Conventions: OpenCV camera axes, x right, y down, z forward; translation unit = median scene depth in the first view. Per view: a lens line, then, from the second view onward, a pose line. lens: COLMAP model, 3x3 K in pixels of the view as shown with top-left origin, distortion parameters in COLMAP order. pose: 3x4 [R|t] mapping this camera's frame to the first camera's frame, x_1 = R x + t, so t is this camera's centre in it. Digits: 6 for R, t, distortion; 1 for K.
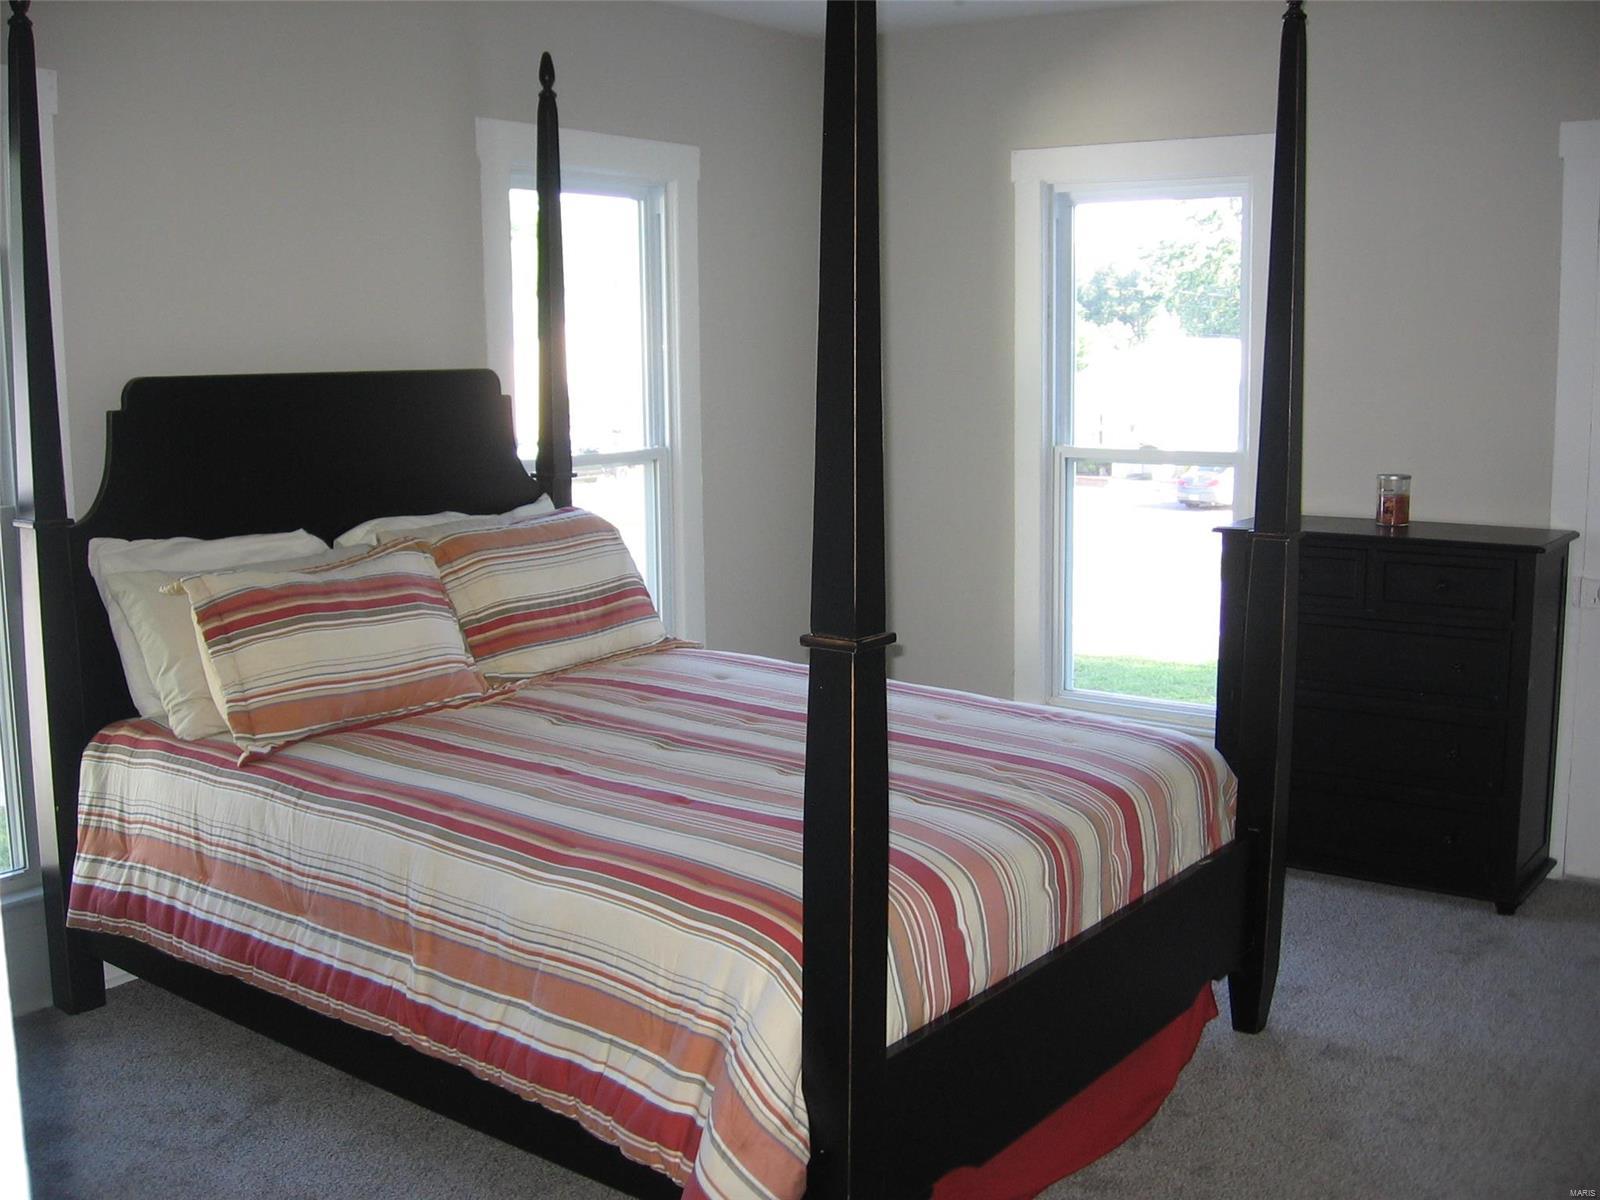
lens RADIAL K [[1673.0, 0, 805.6], [0, 1673.0, 604.1], [0, 0, 1]] dist [-0.131380, 0.059120]
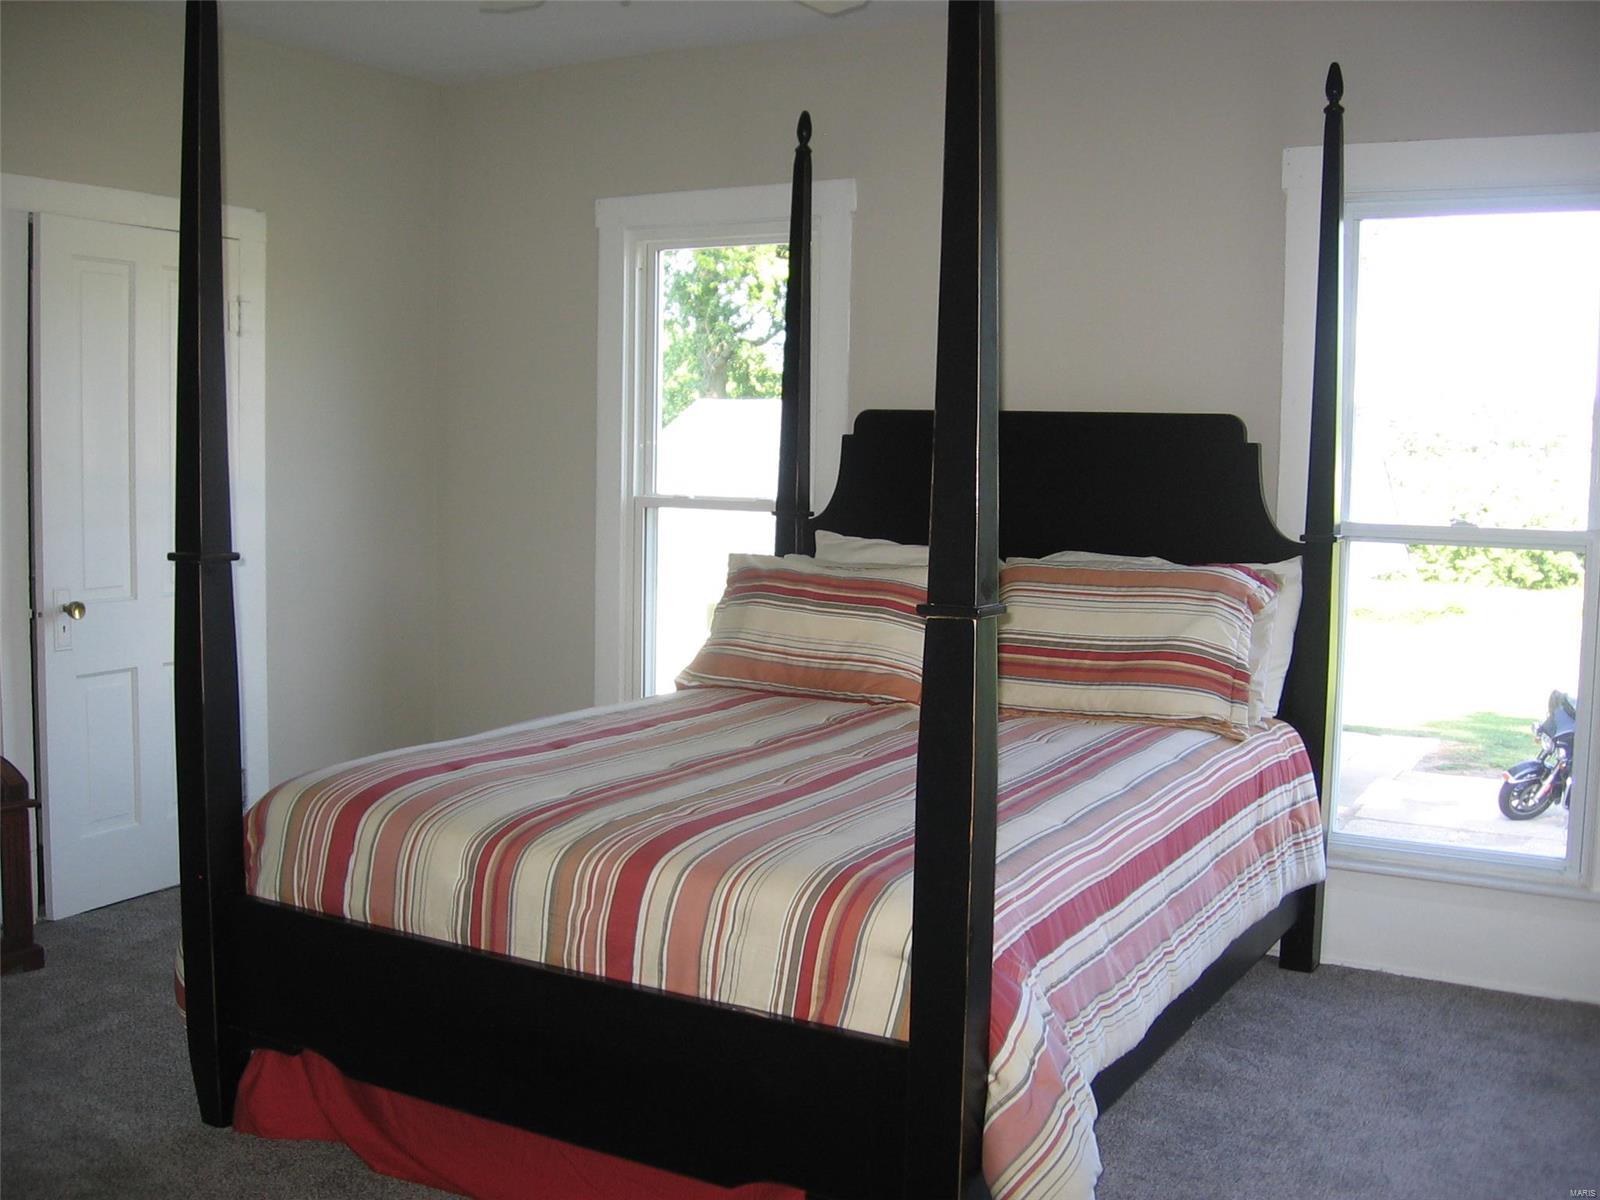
lens RADIAL K [[1673.0, 0, 805.6], [0, 1673.0, 604.1], [0, 0, 1]] dist [-0.131380, 0.059120]
pose [[0.105721, 0.096970, -0.989656, 0.878001], [-0.169945, 0.982354, 0.078100, -0.082439], [0.979766, 0.159930, 0.120335, 0.812756]]
